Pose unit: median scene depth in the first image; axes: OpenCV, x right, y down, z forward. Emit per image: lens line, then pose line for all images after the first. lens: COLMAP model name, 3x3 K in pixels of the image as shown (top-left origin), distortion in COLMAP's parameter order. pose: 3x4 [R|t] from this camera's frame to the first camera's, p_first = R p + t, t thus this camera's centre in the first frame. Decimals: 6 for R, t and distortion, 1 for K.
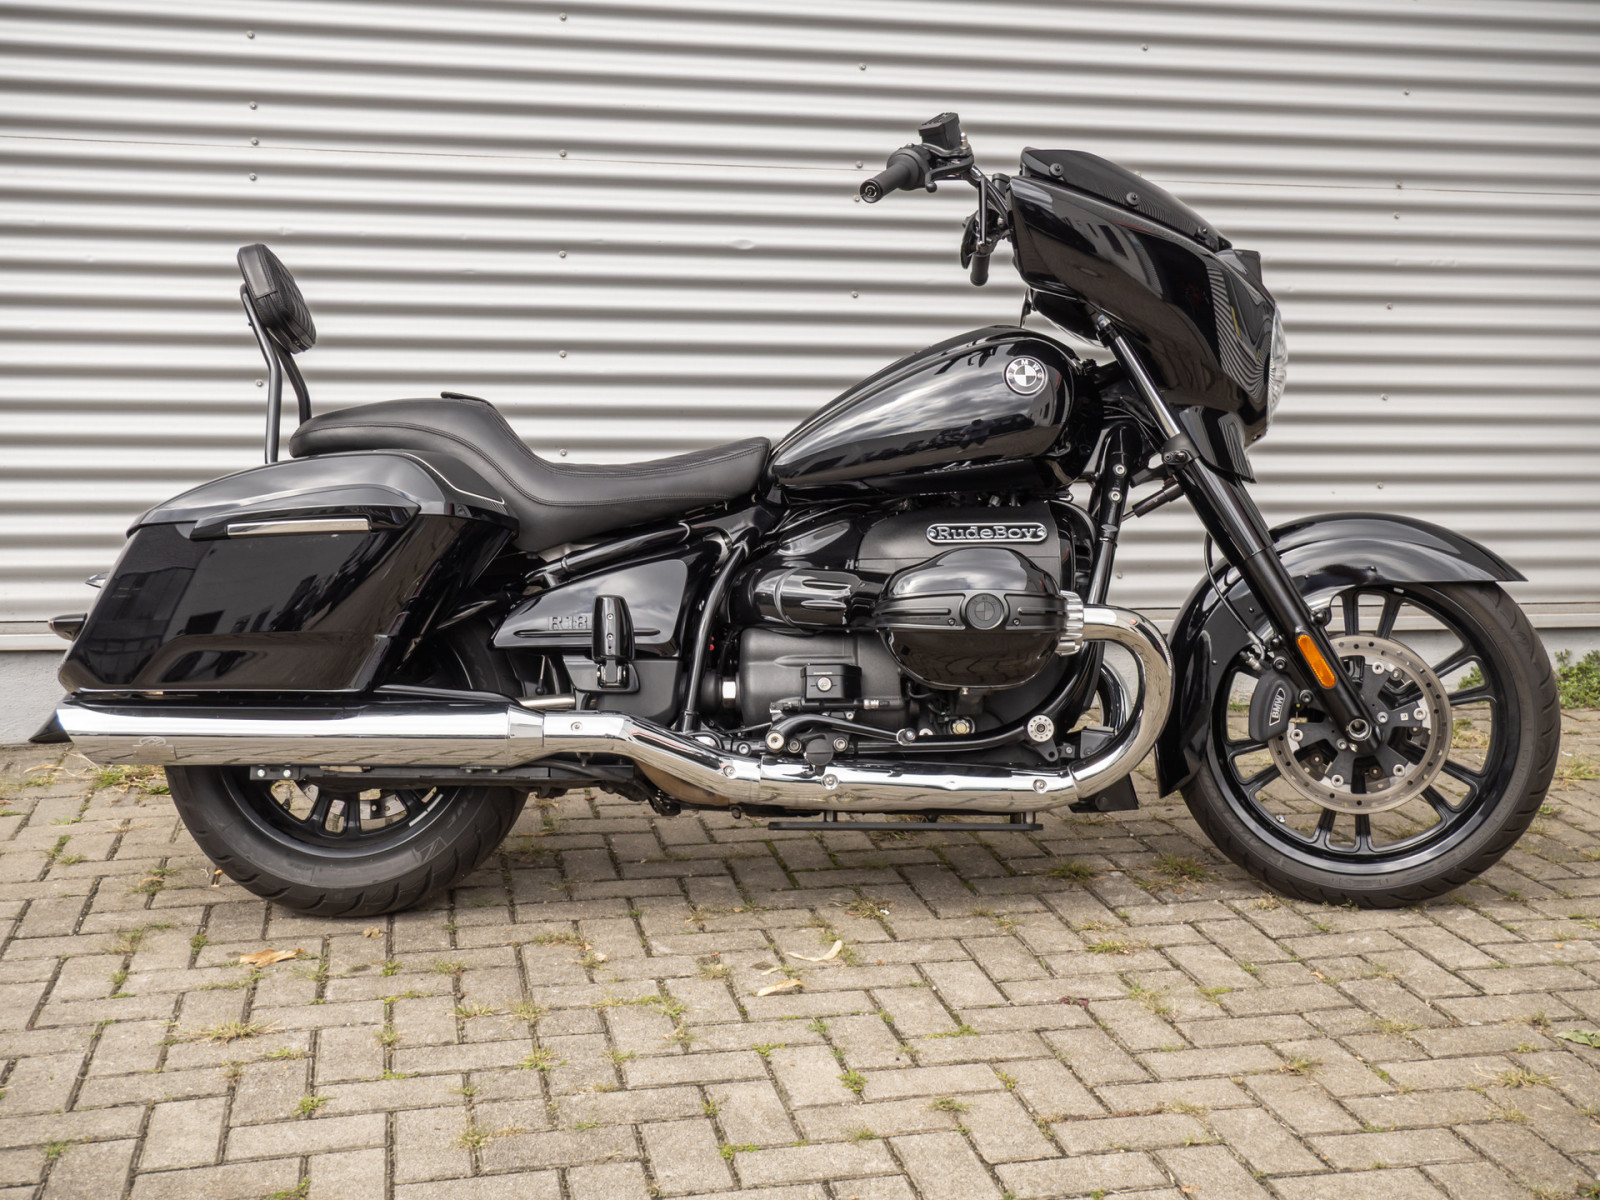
lens RADIAL K [[1686.0, 0, 800.0], [0, 1686.0, 600.0], [0, 0, 1]] dist [0.000814, 0.003038]
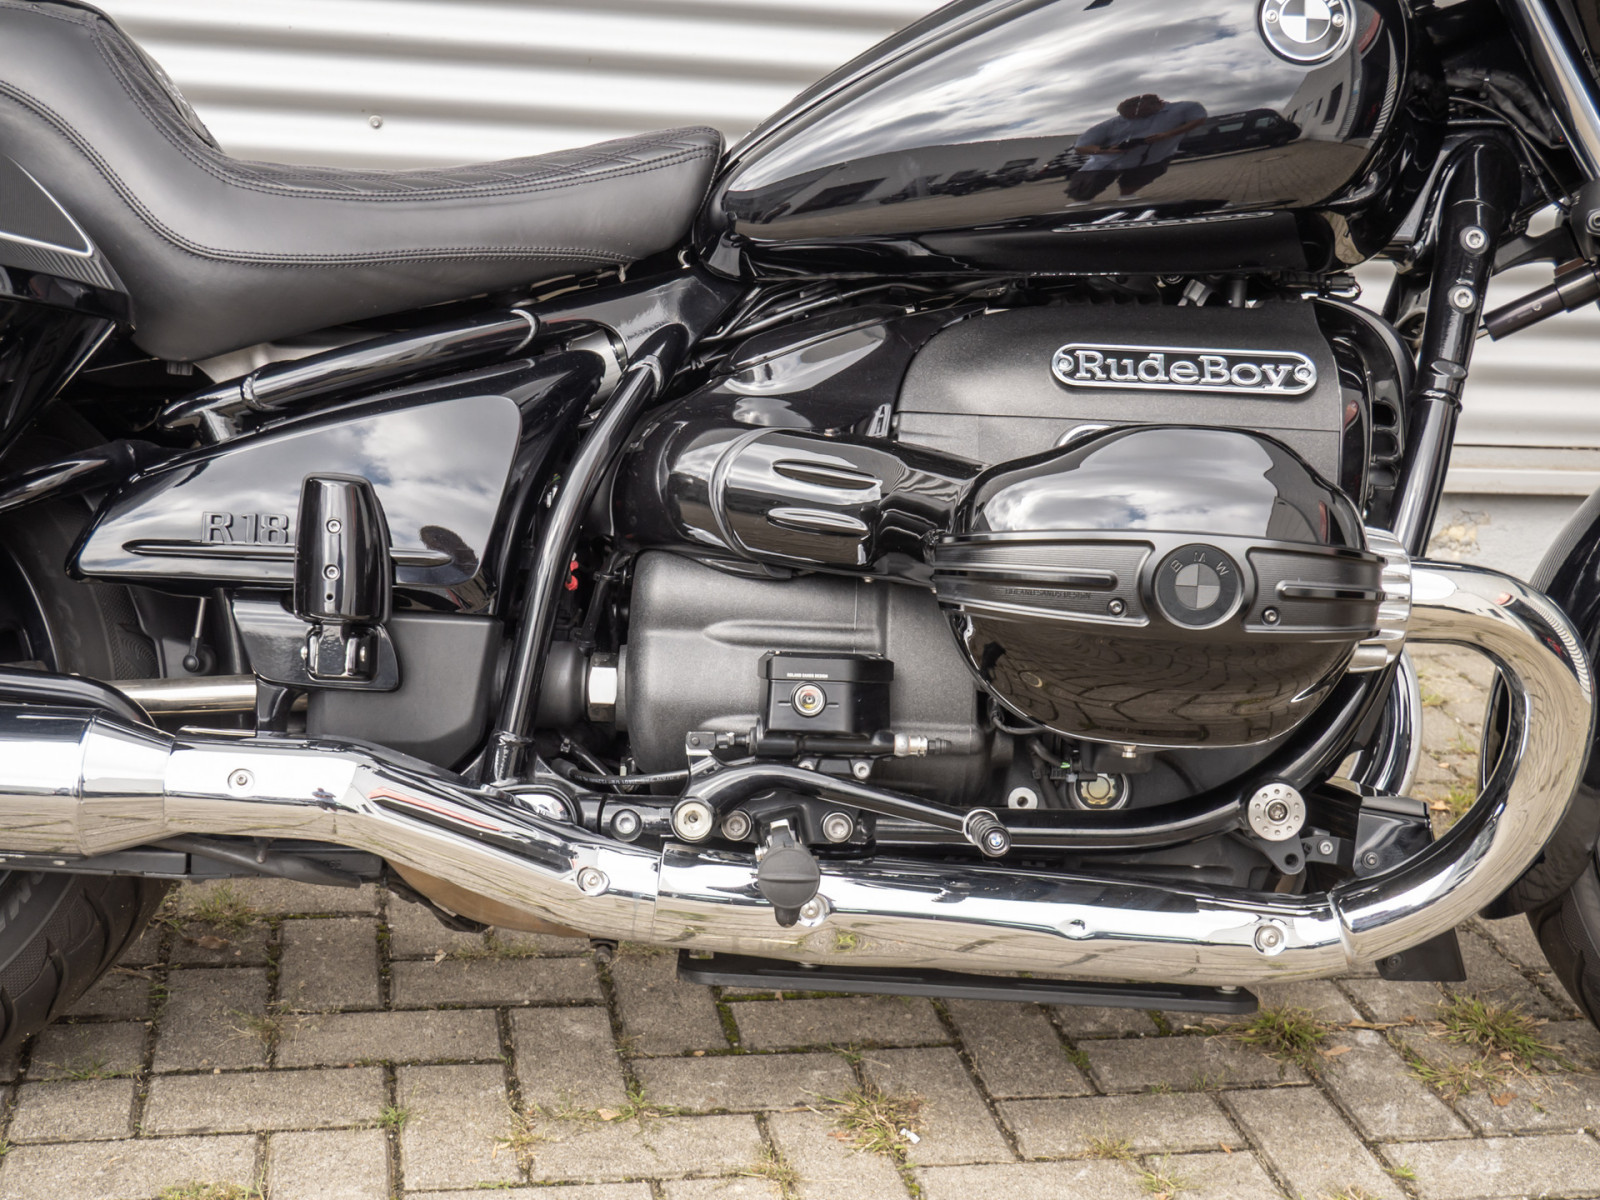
lens RADIAL K [[2179.4, 0, 800.0], [0, 2179.4, 600.0], [0, 0, 1]] dist [0.020096, 0.052311]
pose [[0.998562, 0.053152, 0.006936, 0.006247], [-0.053603, 0.990360, 0.127724, -0.048049], [-0.000080, -0.127912, 0.991785, 0.409142]]
